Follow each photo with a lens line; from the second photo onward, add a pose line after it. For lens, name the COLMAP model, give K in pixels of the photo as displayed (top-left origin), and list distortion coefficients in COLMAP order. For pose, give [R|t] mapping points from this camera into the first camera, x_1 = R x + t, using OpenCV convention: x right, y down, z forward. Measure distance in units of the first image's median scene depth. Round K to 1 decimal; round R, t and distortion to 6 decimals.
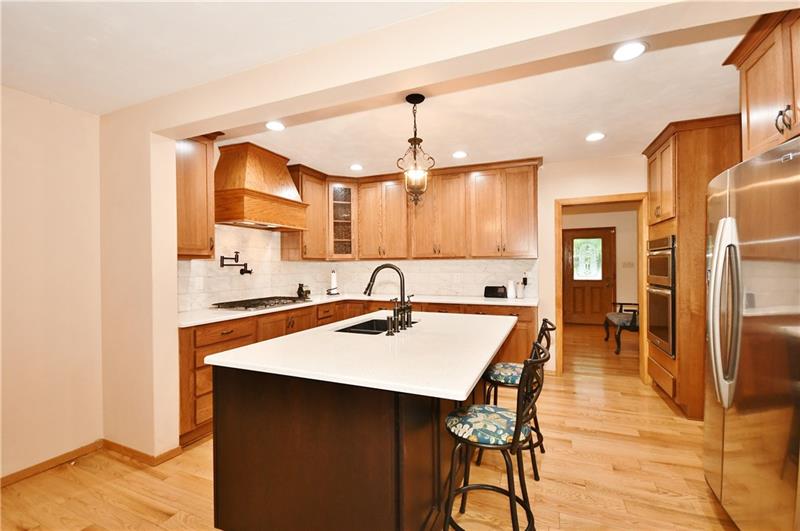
lens RADIAL K [[358.0, 0, 400.0], [0, 358.0, 265.5], [0, 0, 1]] dist [-0.009400, -0.000517]
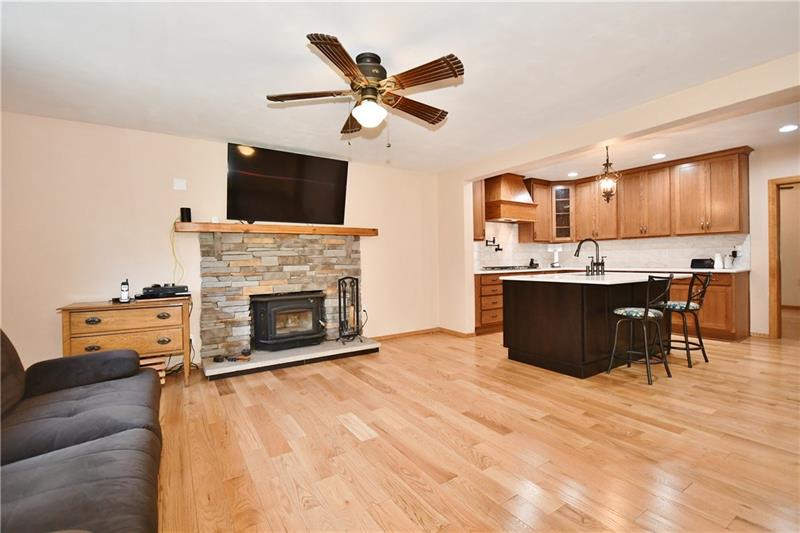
lens RADIAL K [[358.0, 0, 400.0], [0, 358.0, 266.5], [0, 0, 1]] dist [-0.009400, -0.000517]
pose [[0.828293, 0.003894, -0.560282, 0.100701], [0.010712, 0.999683, 0.022784, 0.046654], [0.560193, -0.024874, 0.827988, -0.543421]]
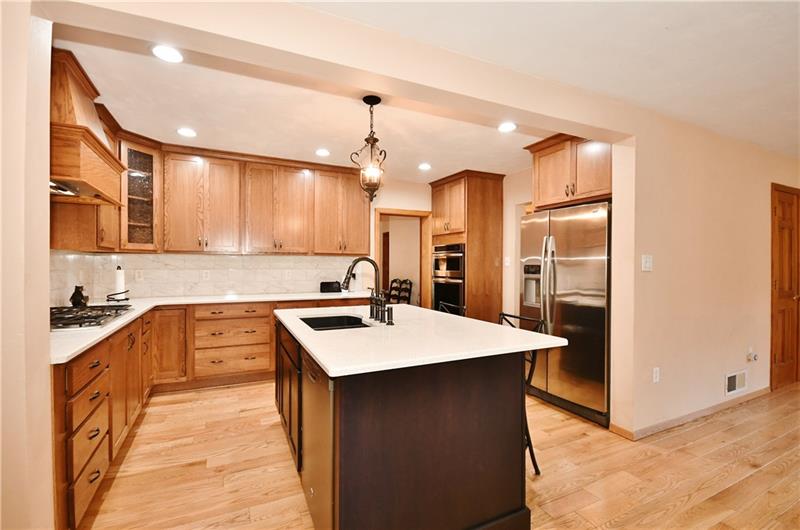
lens RADIAL K [[360.1, 0, 400.0], [0, 360.1, 265.0], [0, 0, 1]] dist [0.001876, 0.000217]
pose [[0.658292, 0.009311, 0.752705, -0.411472], [-0.008707, 0.999951, -0.004755, 0.011767], [-0.752712, -0.003423, 0.658341, 0.142224]]
